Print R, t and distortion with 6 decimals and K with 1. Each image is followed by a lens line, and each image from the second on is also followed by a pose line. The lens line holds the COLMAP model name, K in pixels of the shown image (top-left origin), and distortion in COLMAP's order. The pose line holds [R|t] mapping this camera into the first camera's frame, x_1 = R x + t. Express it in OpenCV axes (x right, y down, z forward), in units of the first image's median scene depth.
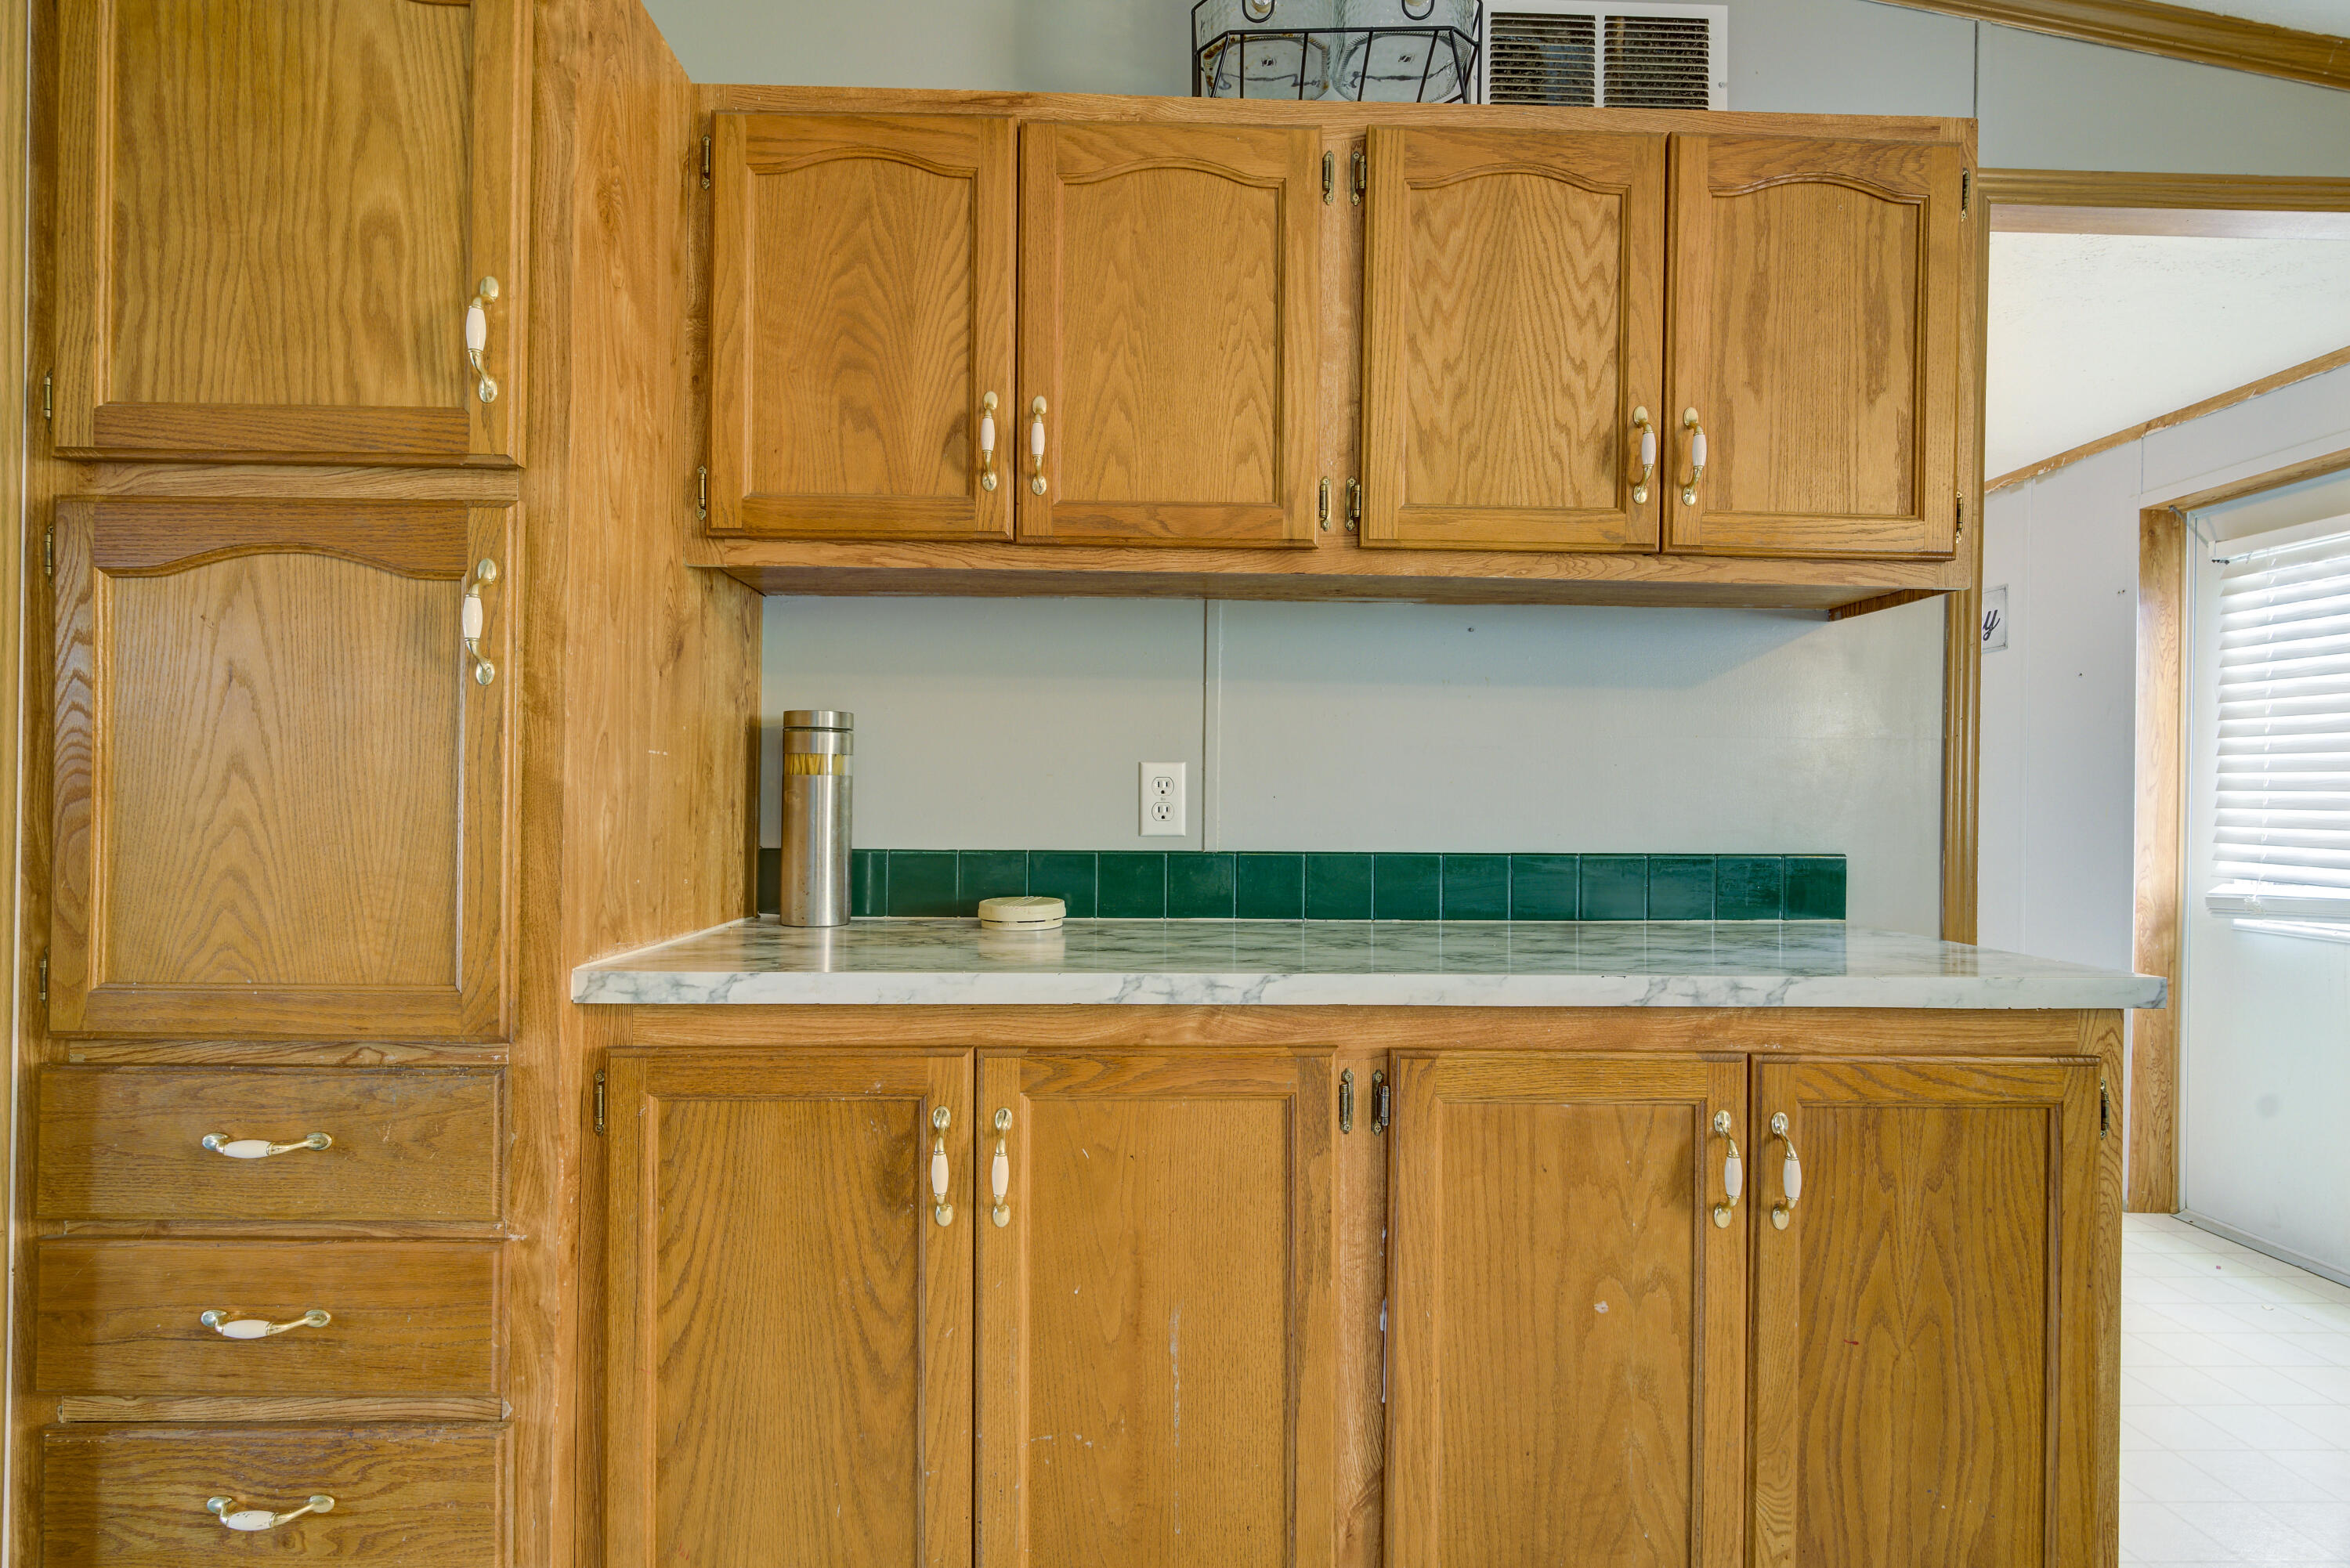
lens RADIAL K [[1183.3, 0, 1176.5], [0, 1183.3, 793.6], [0, 0, 1]] dist [0.000375, 0.000975]
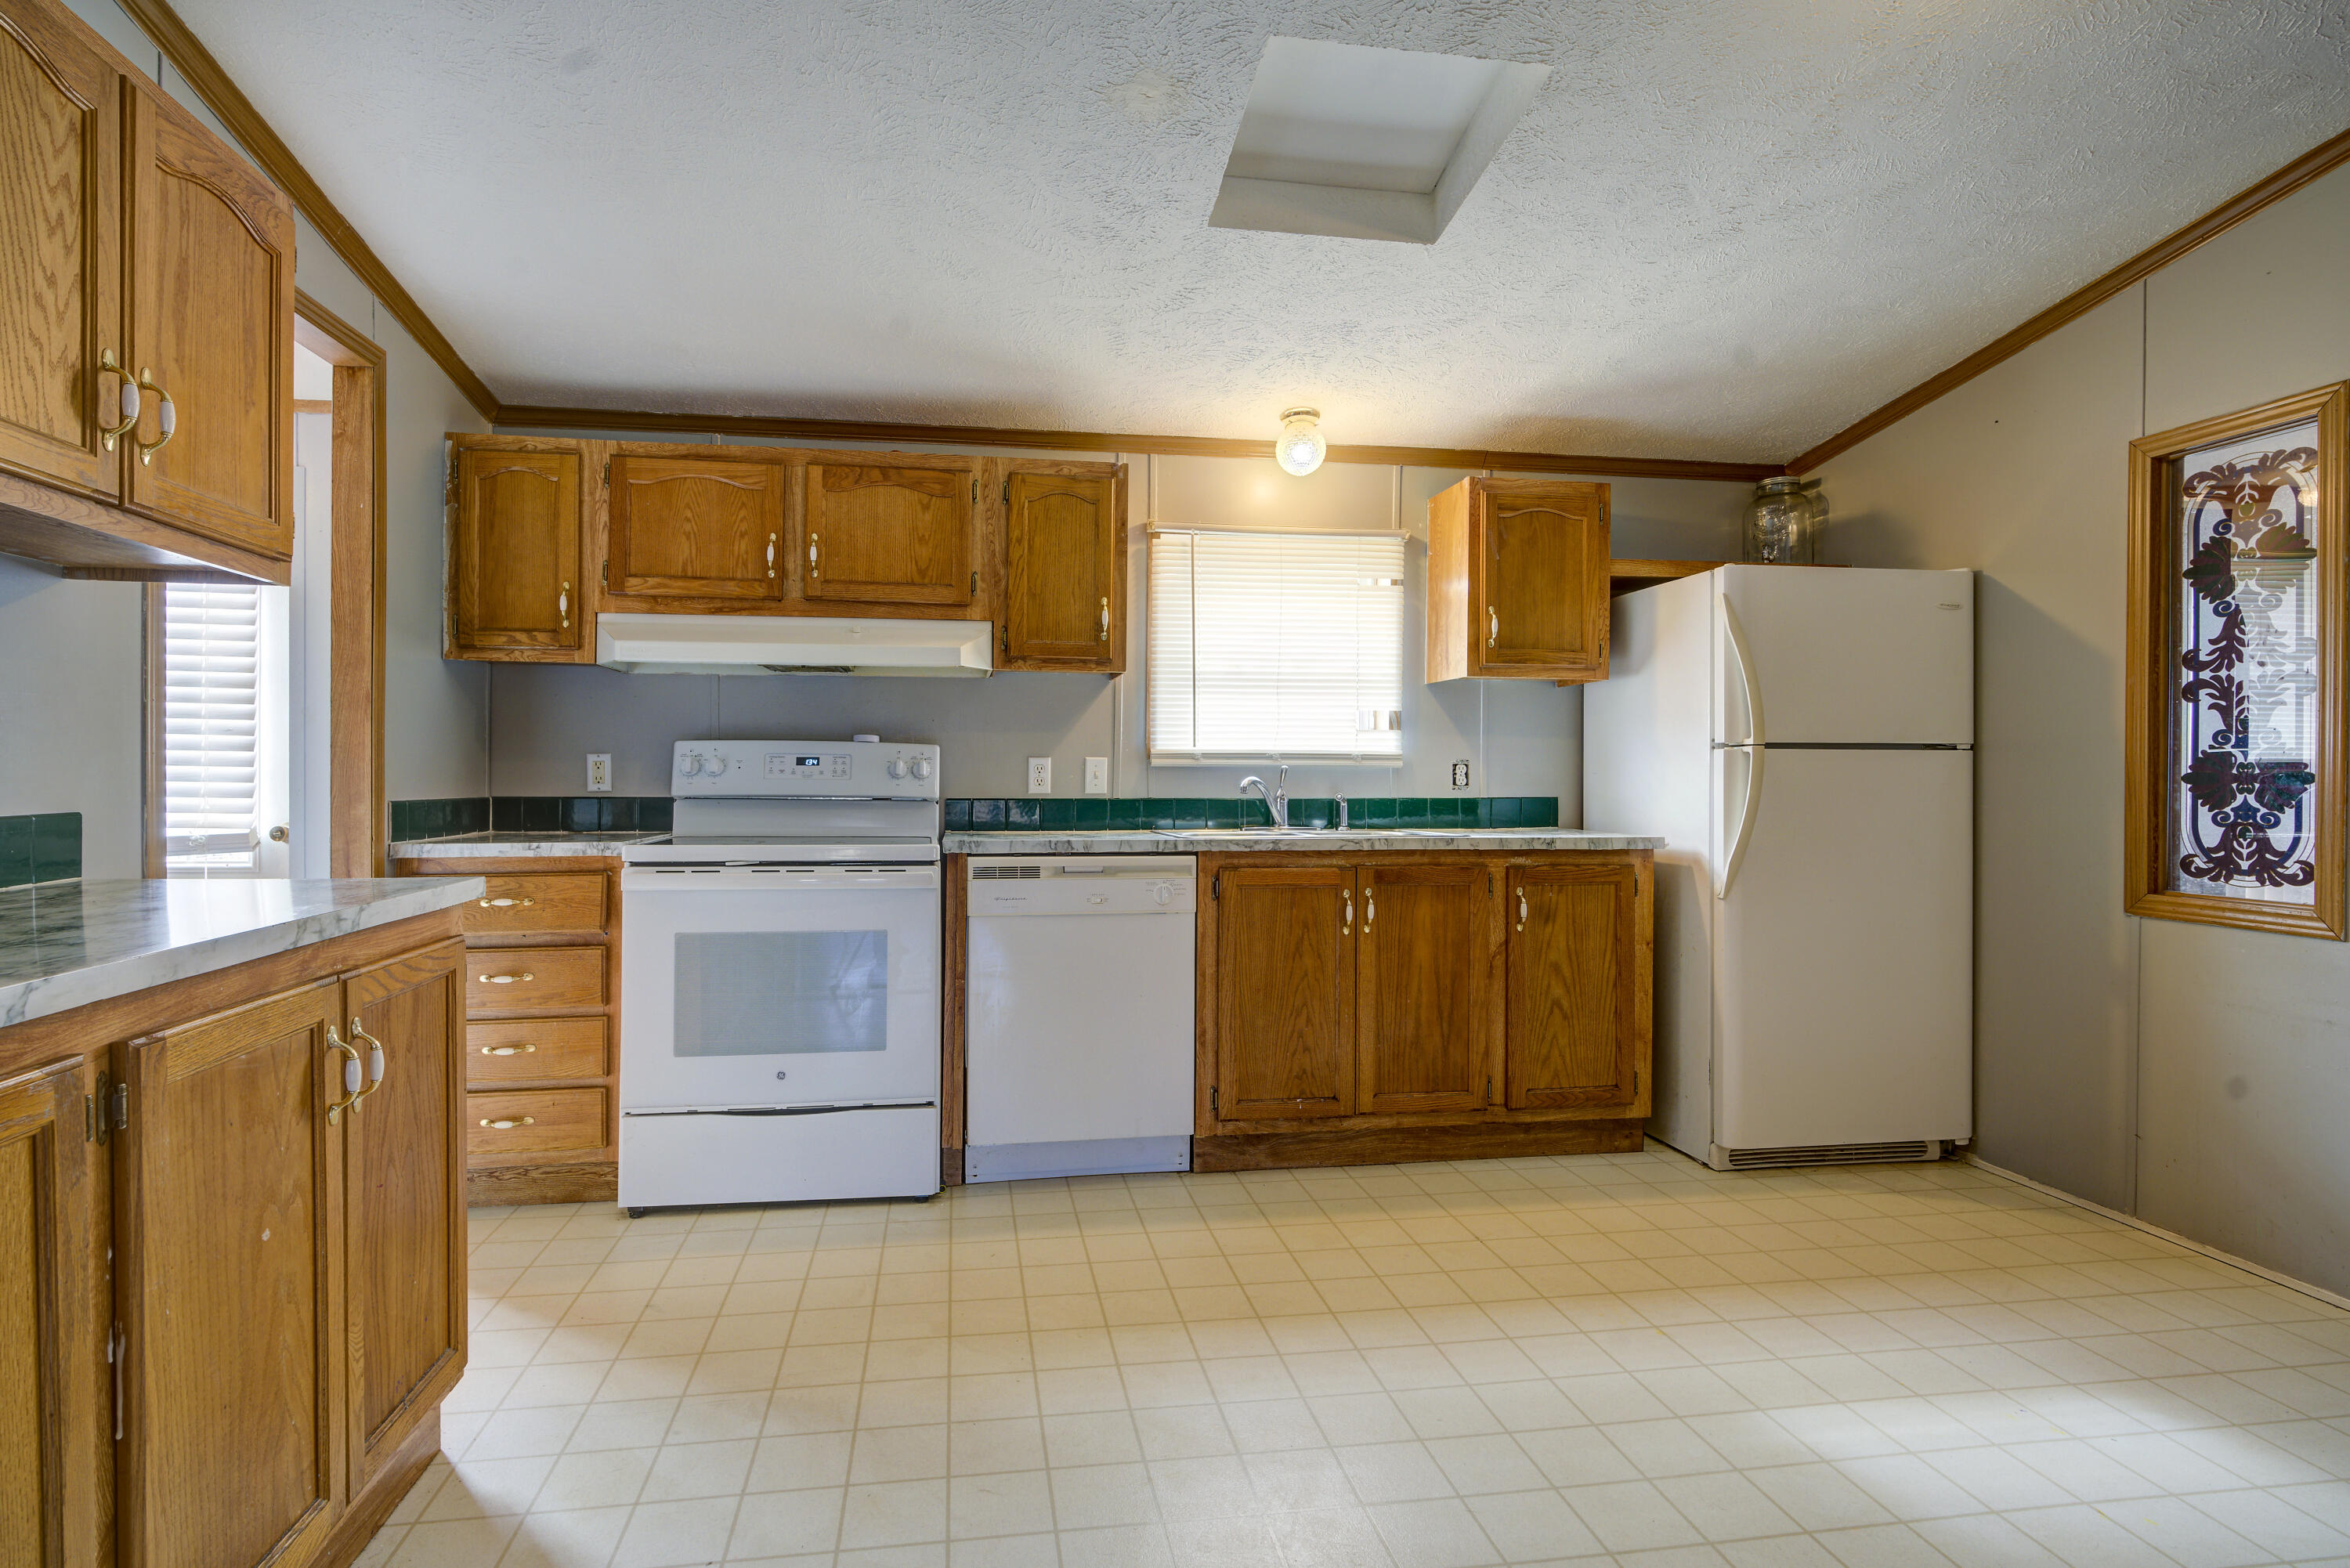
lens RADIAL K [[1171.8, 0, 1131.1], [0, 1171.8, 776.8], [0, 0, 1]] dist [0.002770, 0.000207]
pose [[-0.118911, -0.016740, 0.992764, -0.768578], [-0.008844, 0.999836, 0.015800, -0.005024], [-0.992866, -0.006901, -0.119039, 0.342049]]
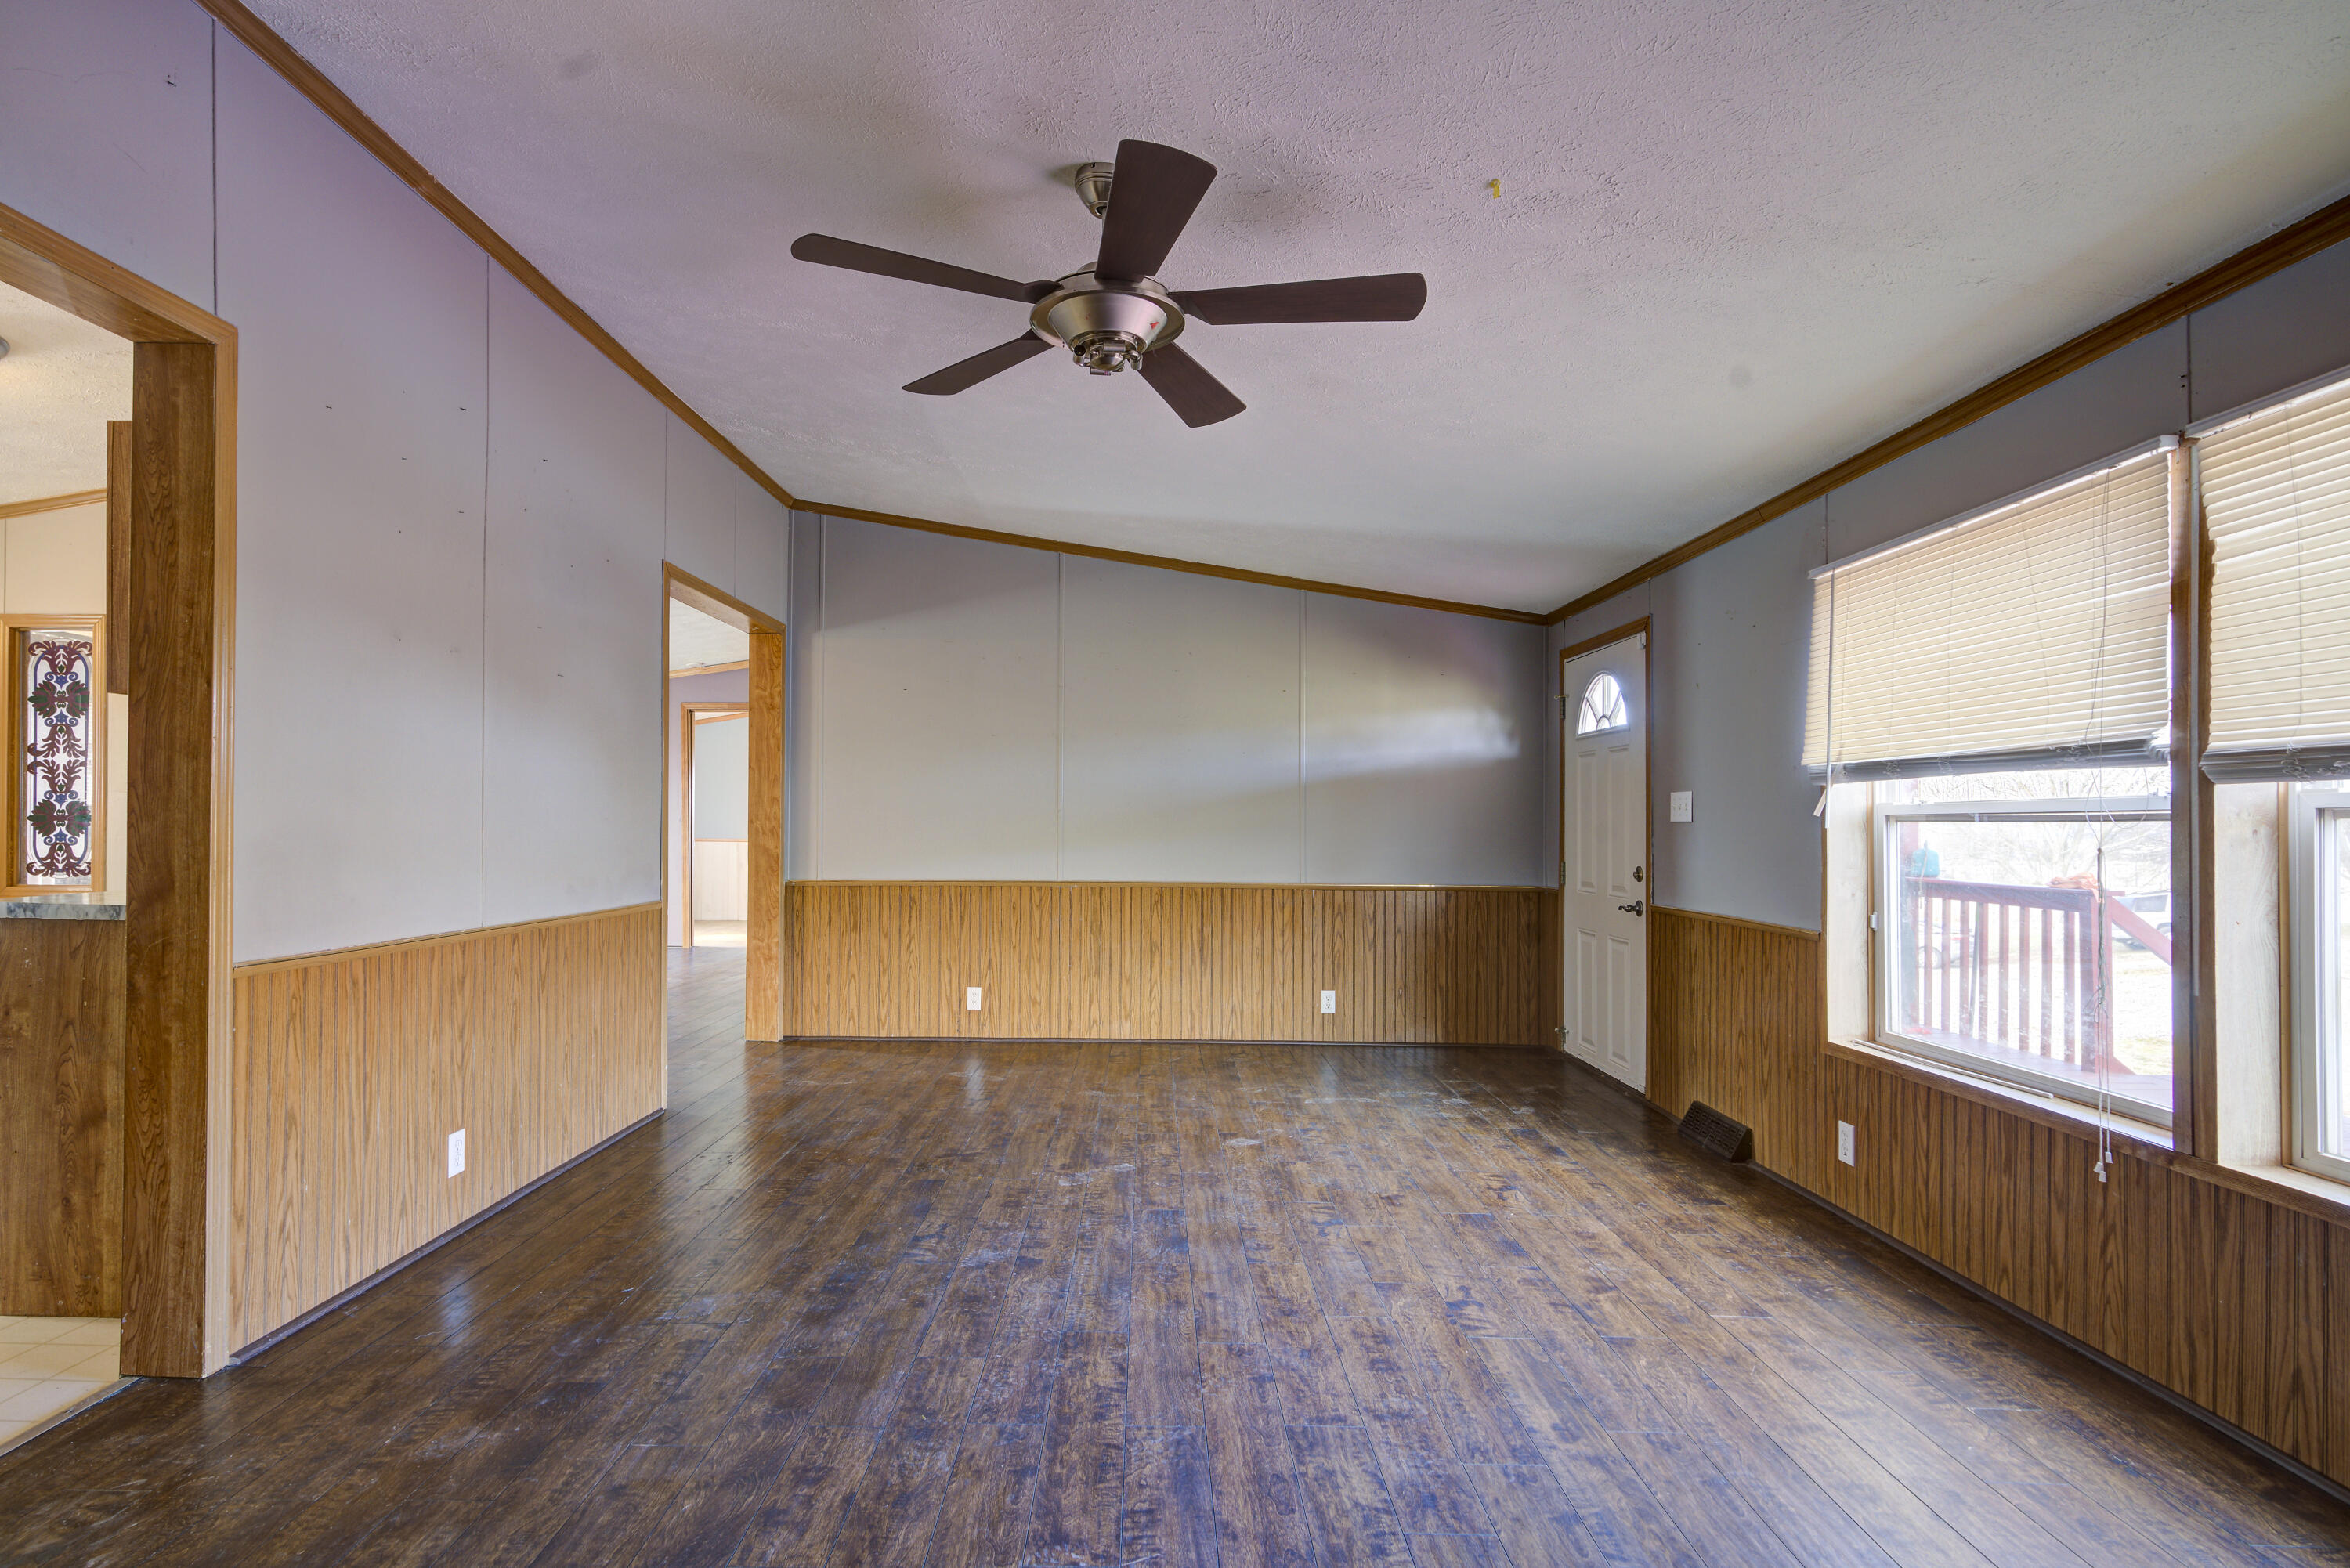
lens RADIAL K [[1230.0, 0, 1107.8], [0, 1230.0, 816.0], [0, 0, 1]] dist [-0.000085, 0.000595]
pose [[-0.998310, -0.016802, 0.055623, -2.510213], [-0.017159, 0.999835, -0.005939, -0.027232], [-0.055514, -0.006883, -0.998434, 1.886588]]
